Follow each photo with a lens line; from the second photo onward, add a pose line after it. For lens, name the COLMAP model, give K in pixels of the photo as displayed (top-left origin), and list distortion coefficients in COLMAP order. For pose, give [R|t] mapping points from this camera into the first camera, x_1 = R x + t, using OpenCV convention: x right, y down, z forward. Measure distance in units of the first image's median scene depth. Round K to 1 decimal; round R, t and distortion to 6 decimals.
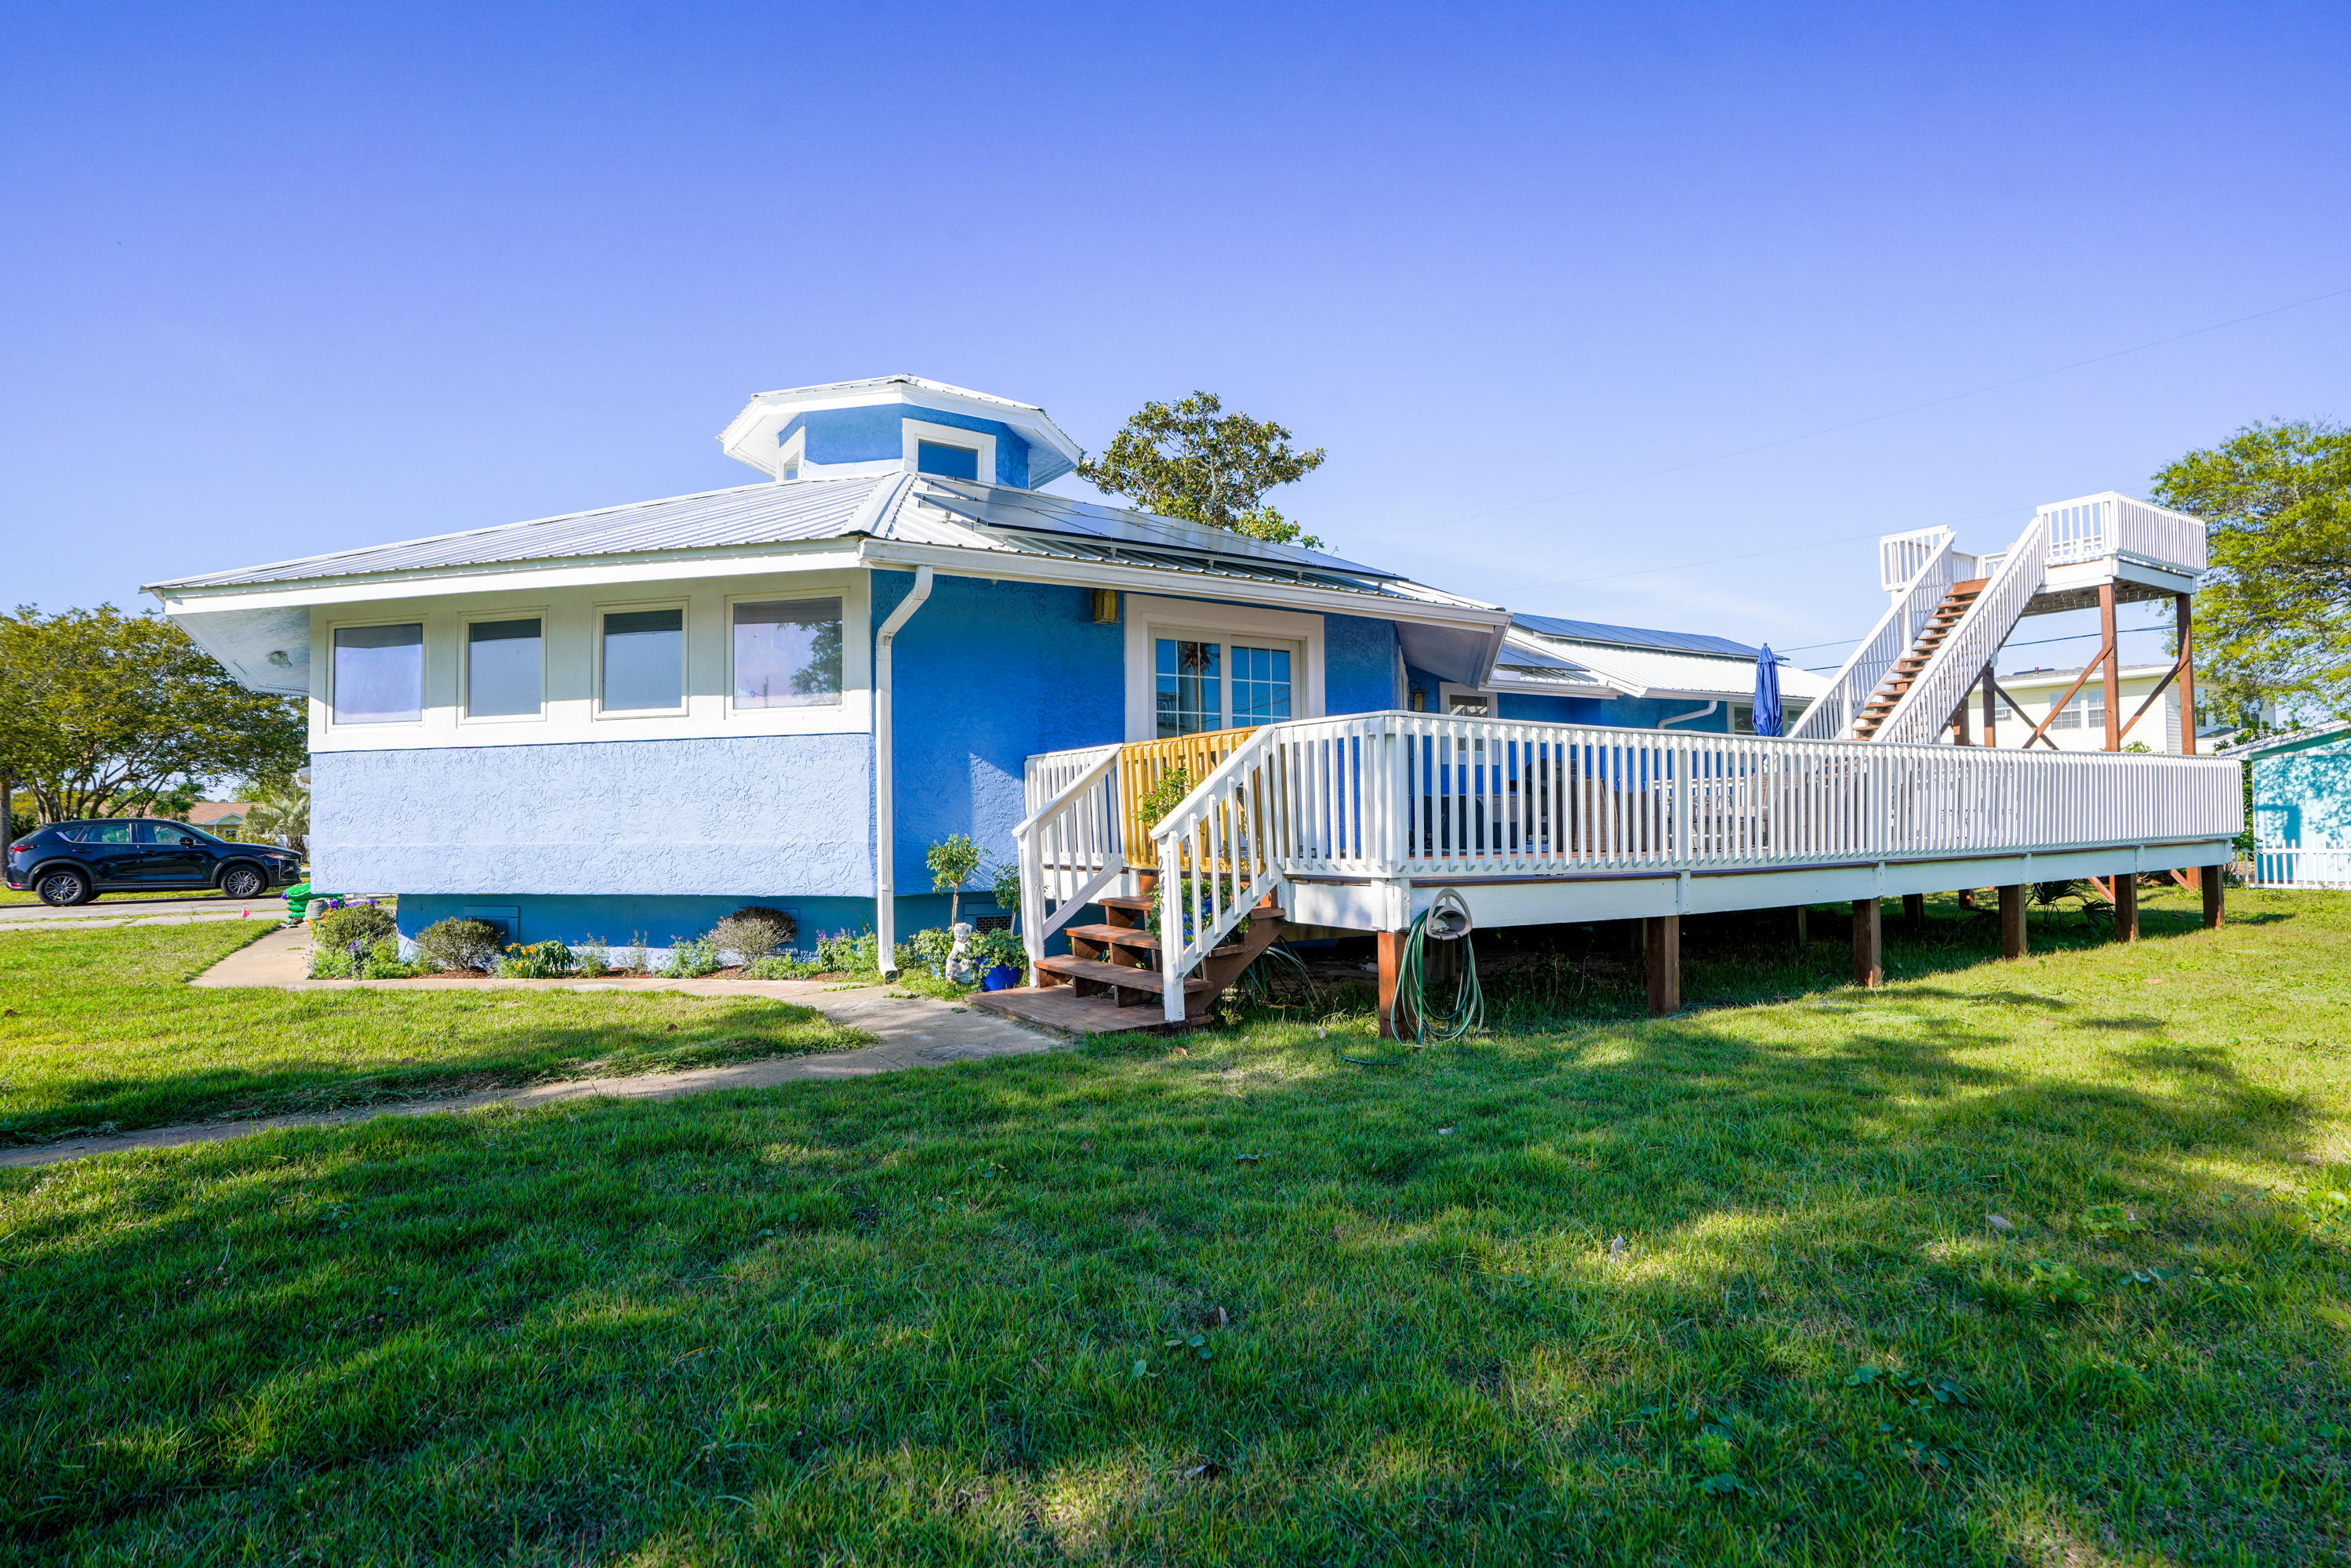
lens RADIAL K [[1184.8, 0, 1169.9], [0, 1184.8, 789.9], [0, 0, 1]] dist [-0.011967, 0.001588]
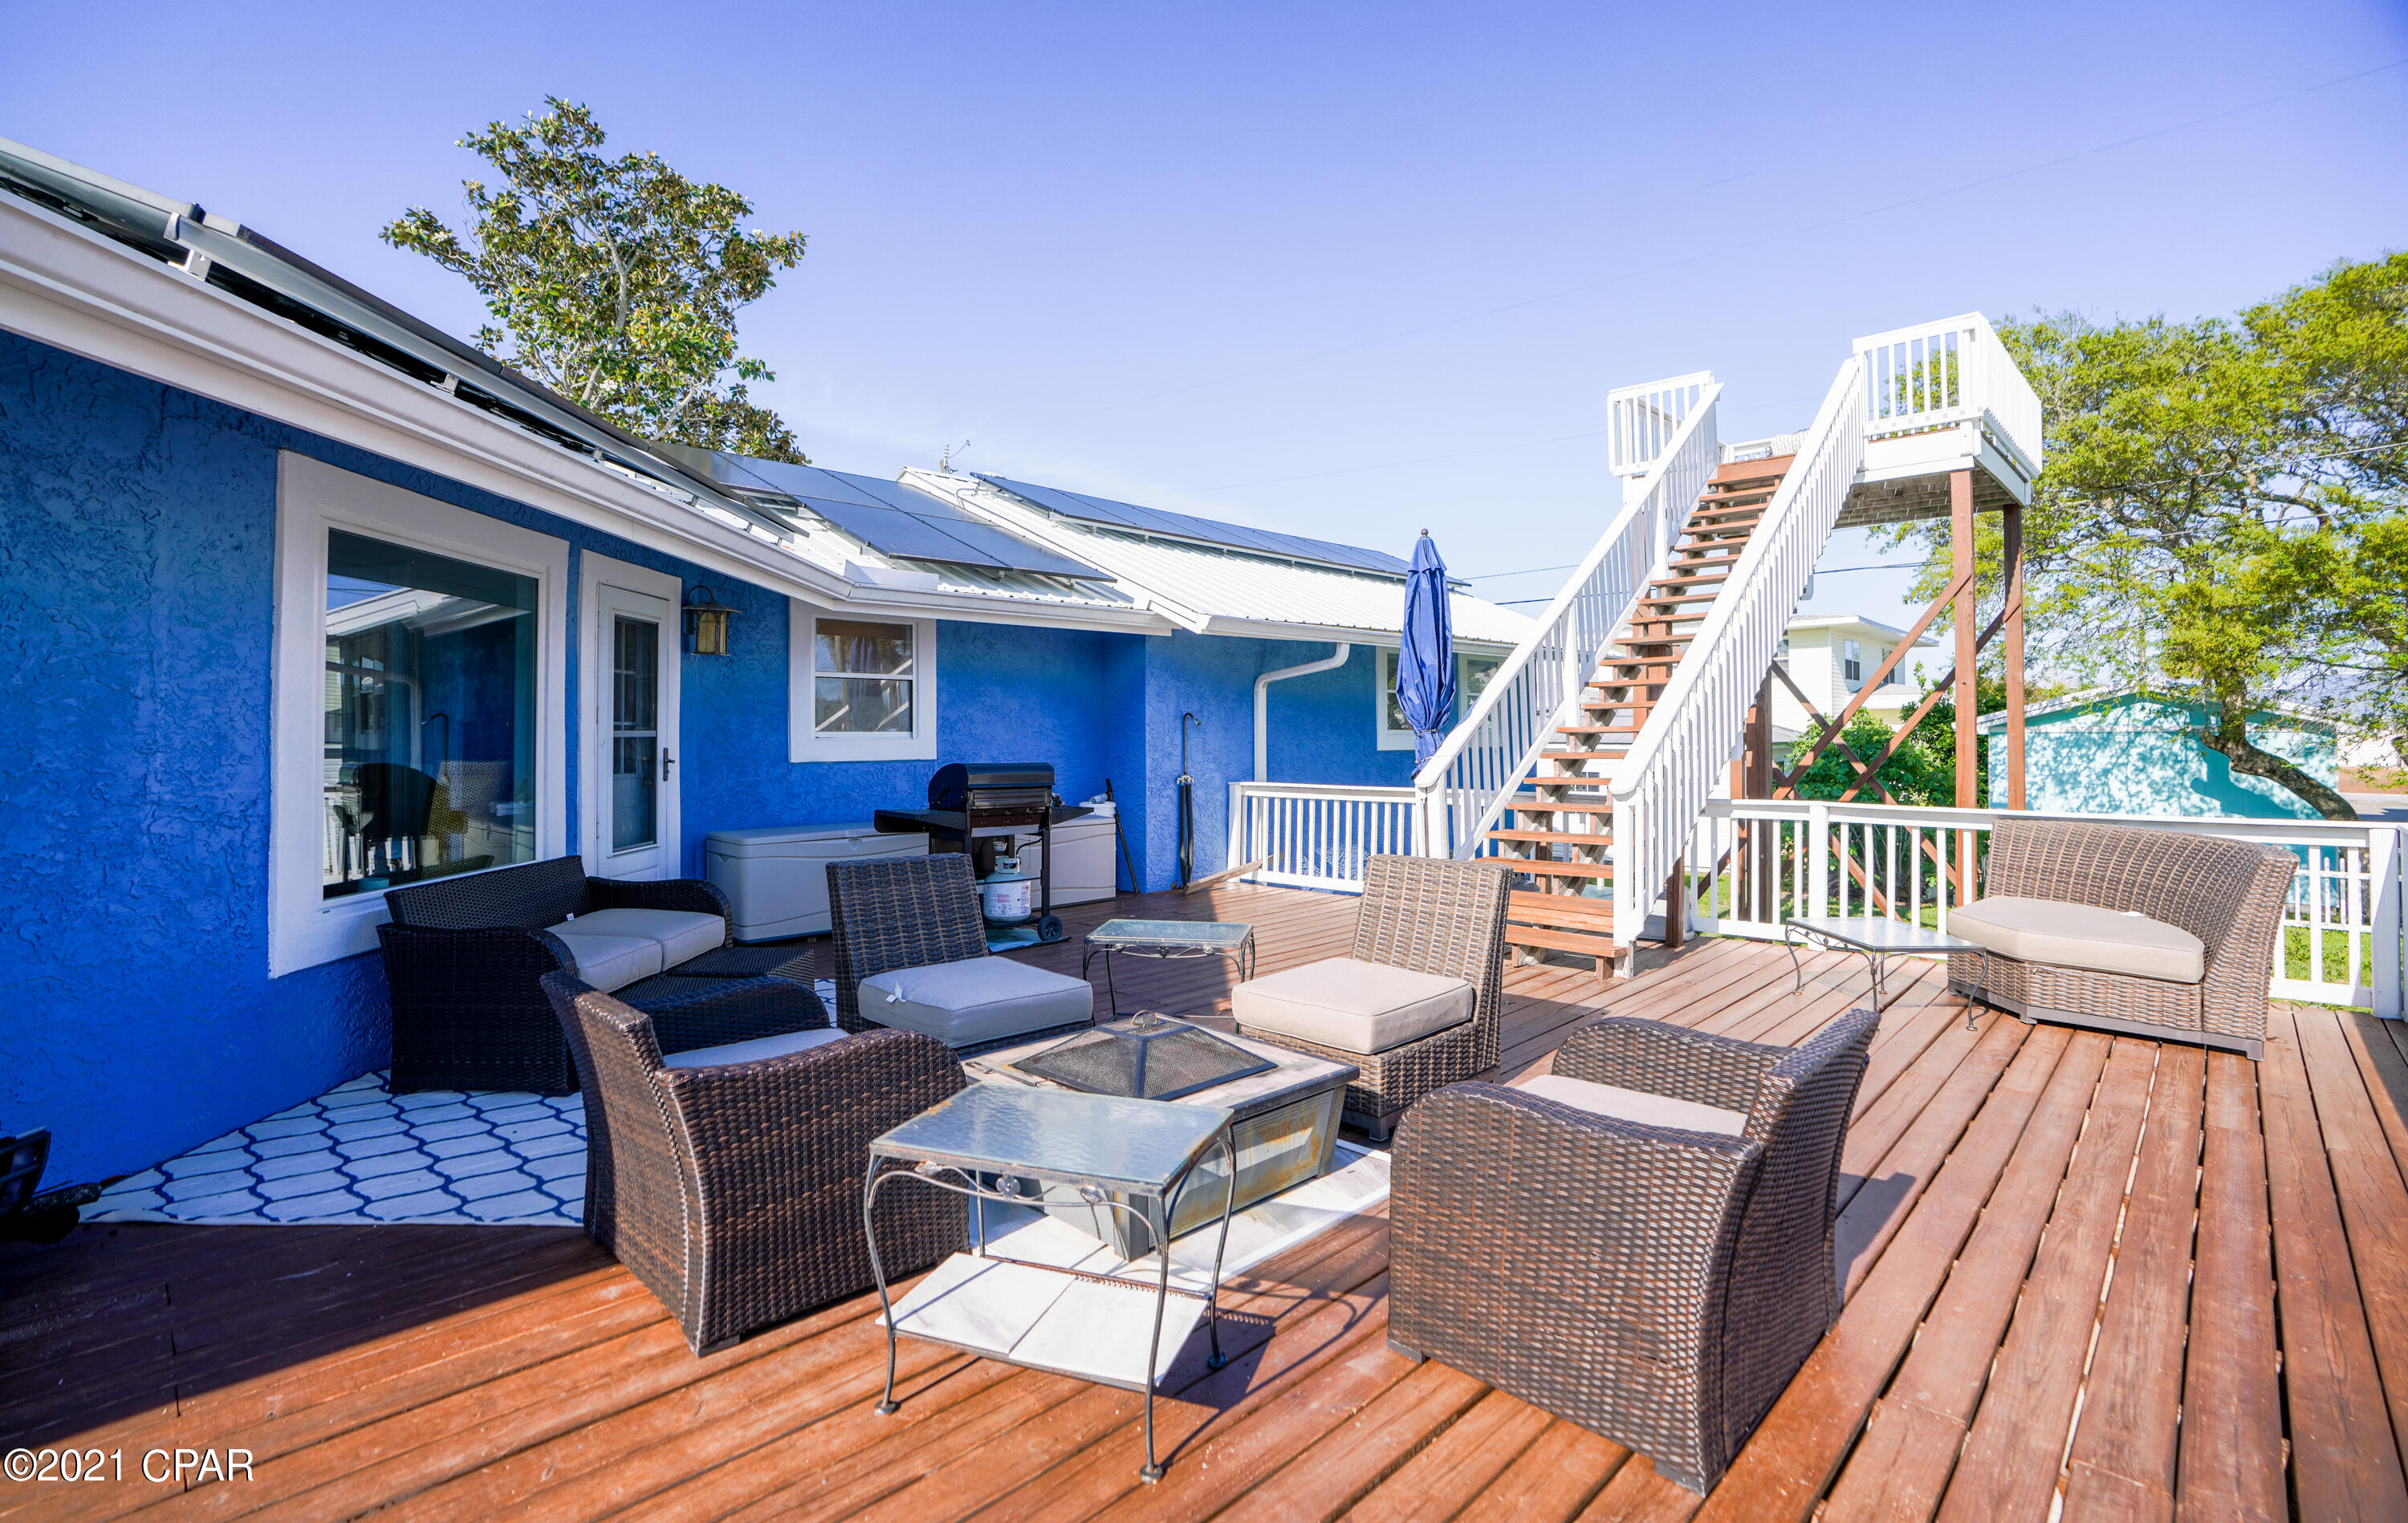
lens RADIAL K [[1074.0, 0, 1164.2], [0, 1074.0, 750.8], [0, 0, 1]] dist [-0.083217, 0.028150]
pose [[0.980535, 0.010524, 0.196064, 0.276074], [-0.018555, 0.999060, 0.039172, -0.043562], [-0.195467, -0.042047, 0.979808, 0.514698]]
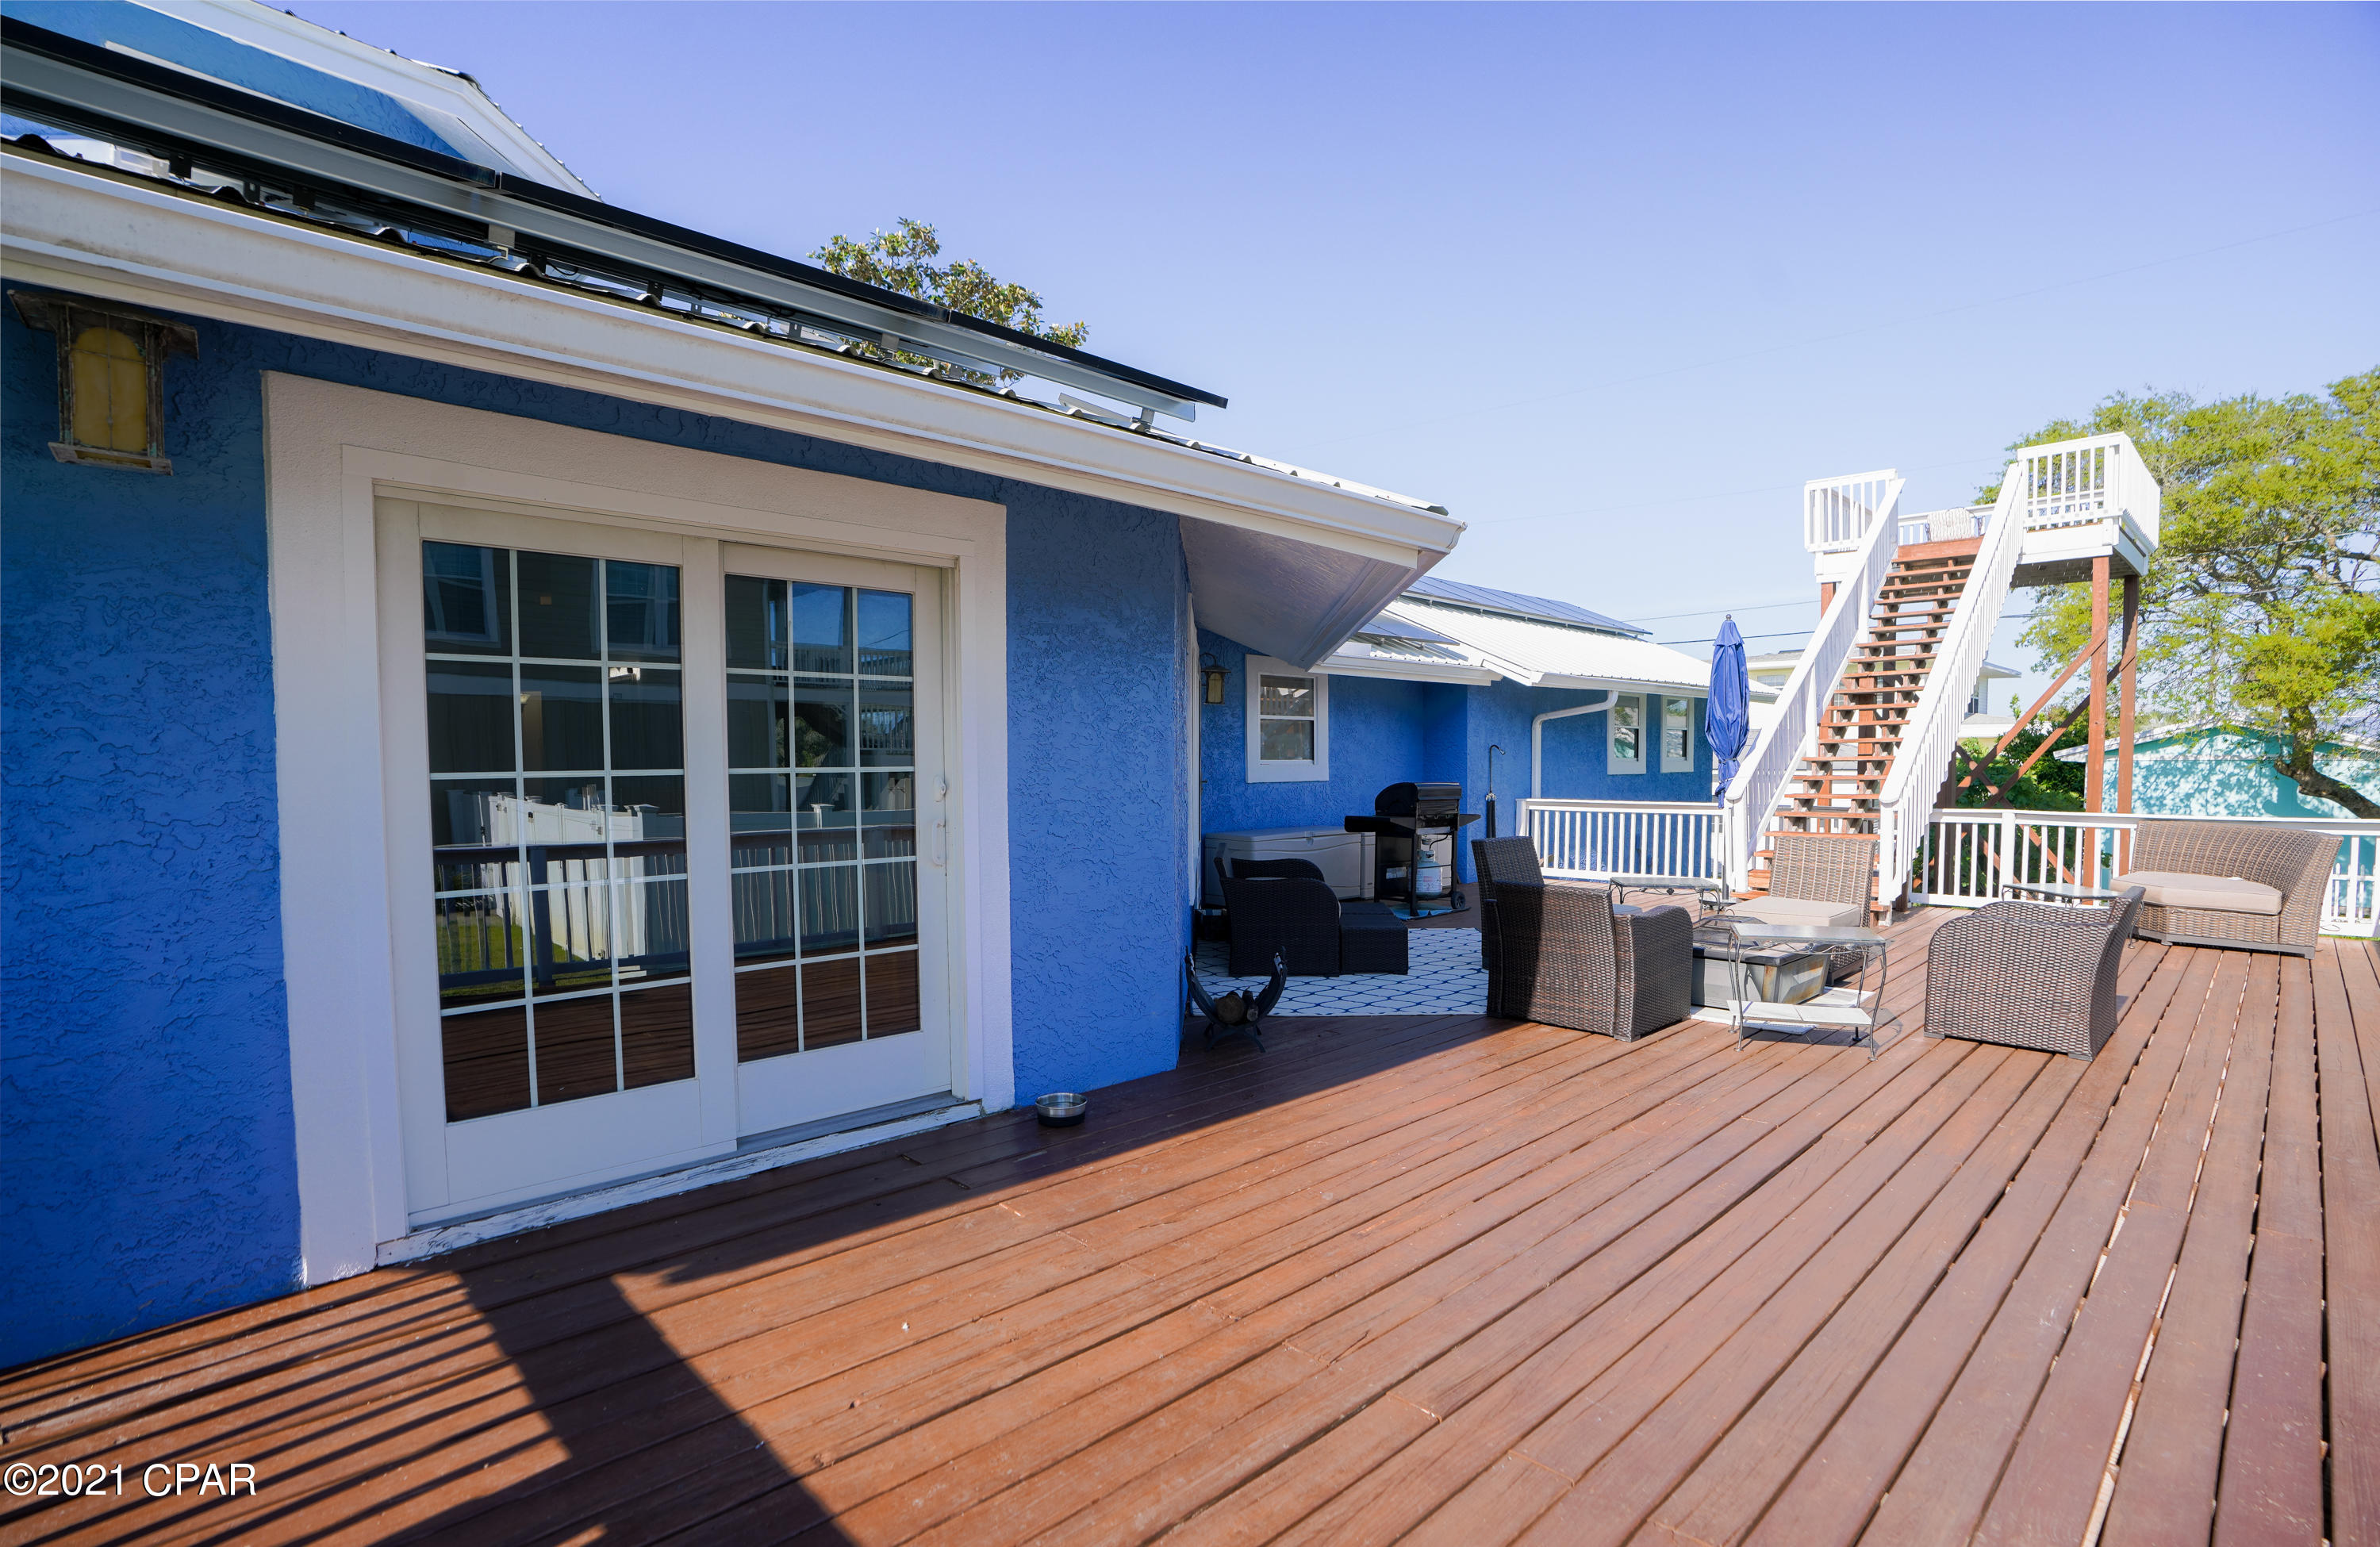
lens RADIAL K [[1102.5, 0, 1152.9], [0, 1102.5, 843.4], [0, 0, 1]] dist [-0.081627, 0.022030]
pose [[0.985197, -0.001781, 0.171418, 0.071610], [-0.015579, 0.994878, 0.099876, -0.045219], [-0.170718, -0.101068, 0.980123, 0.389080]]
